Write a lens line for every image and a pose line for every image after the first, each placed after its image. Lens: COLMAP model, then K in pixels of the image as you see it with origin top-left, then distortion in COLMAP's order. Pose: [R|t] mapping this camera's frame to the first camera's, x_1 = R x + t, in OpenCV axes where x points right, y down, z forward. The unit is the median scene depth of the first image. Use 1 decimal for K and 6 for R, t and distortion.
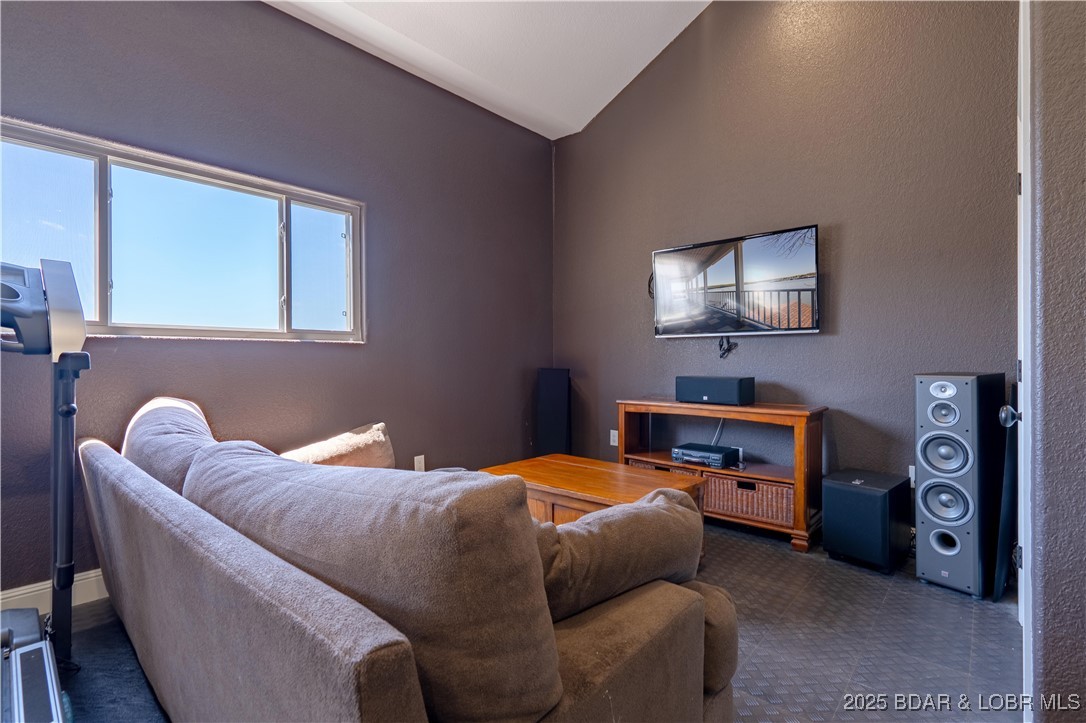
lens RADIAL K [[508.0, 0, 541.0], [0, 508.0, 363.2], [0, 0, 1]] dist [0.003714, 0.000449]
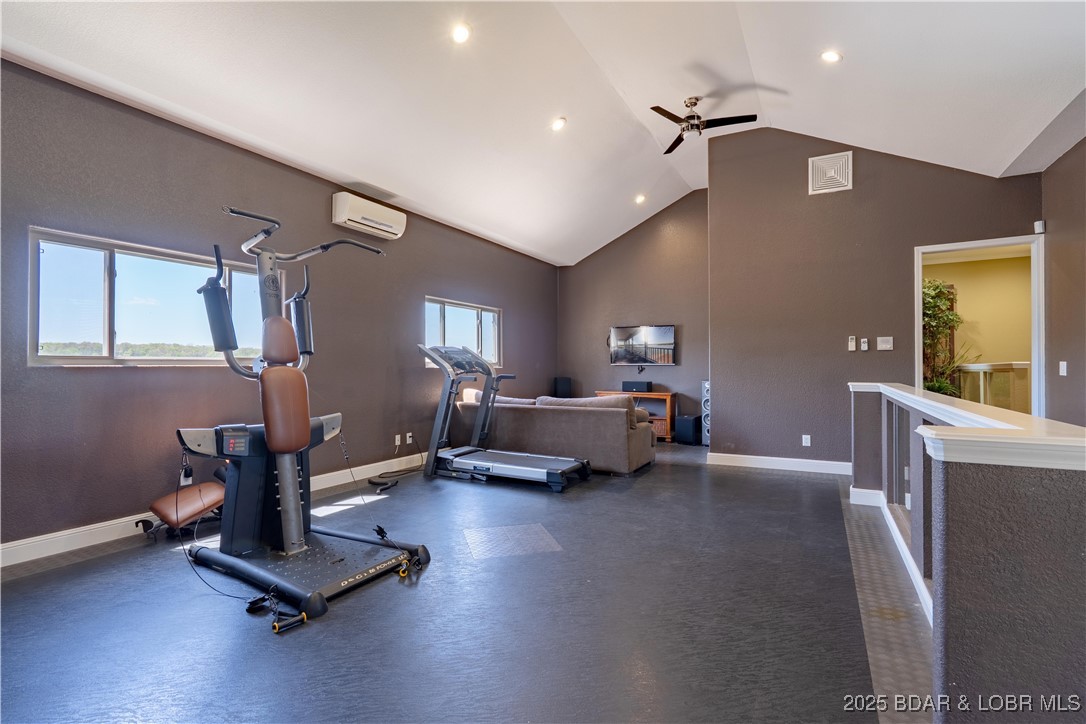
lens RADIAL K [[508.0, 0, 543.5], [0, 508.0, 364.0], [0, 0, 1]] dist [0.003714, 0.000449]
pose [[0.970053, 0.006266, 0.242811, -0.782838], [-0.004586, 0.999961, -0.007483, -0.041746], [-0.242848, 0.006146, 0.970045, -1.445285]]
